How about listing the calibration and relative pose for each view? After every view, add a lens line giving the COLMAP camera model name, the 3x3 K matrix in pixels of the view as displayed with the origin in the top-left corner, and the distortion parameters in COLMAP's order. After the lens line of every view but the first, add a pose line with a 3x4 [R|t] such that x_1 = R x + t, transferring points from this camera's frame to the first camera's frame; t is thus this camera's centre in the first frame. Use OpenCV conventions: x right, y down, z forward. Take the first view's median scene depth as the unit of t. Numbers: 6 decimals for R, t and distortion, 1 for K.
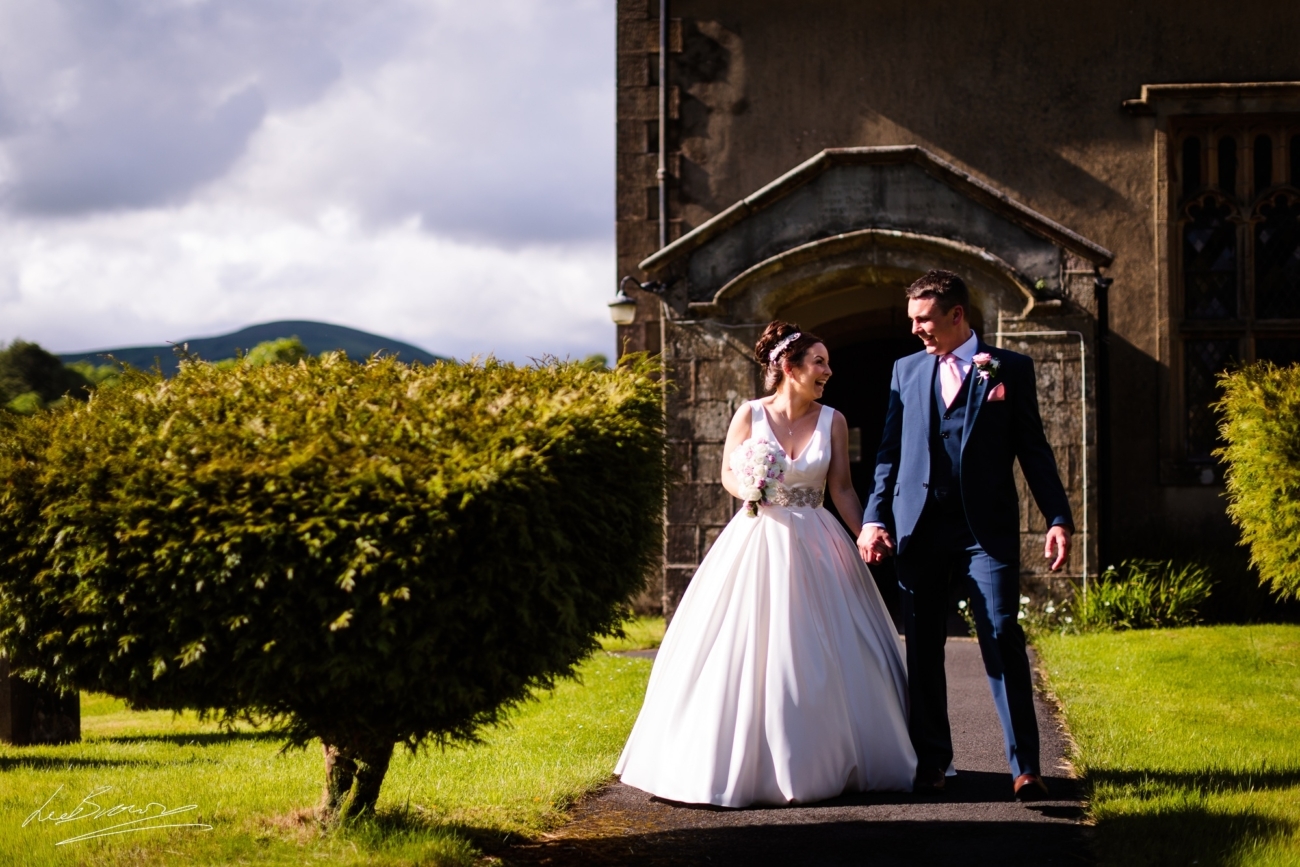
lens RADIAL K [[1519.9, 0, 648.6], [0, 1519.9, 430.4], [0, 0, 1]] dist [-0.019293, 0.000000]
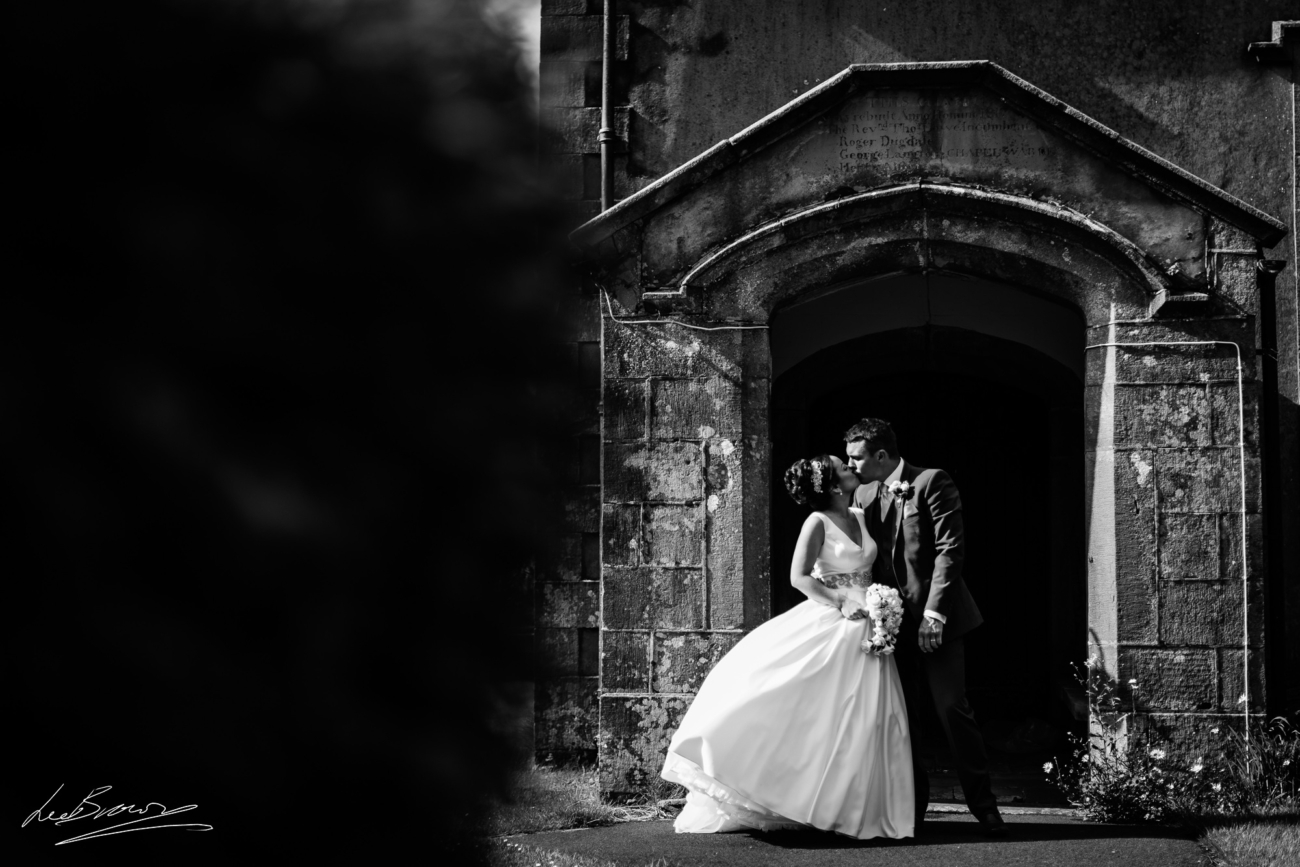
lens RADIAL K [[1519.9, 0, 655.1], [0, 1519.9, 439.4], [0, 0, 1]] dist [-0.019293, 0.000000]
pose [[0.998900, 0.014875, 0.044466, 0.003692], [-0.011946, 0.997785, -0.065434, 0.022989], [-0.045341, 0.064831, 0.996866, 0.348062]]
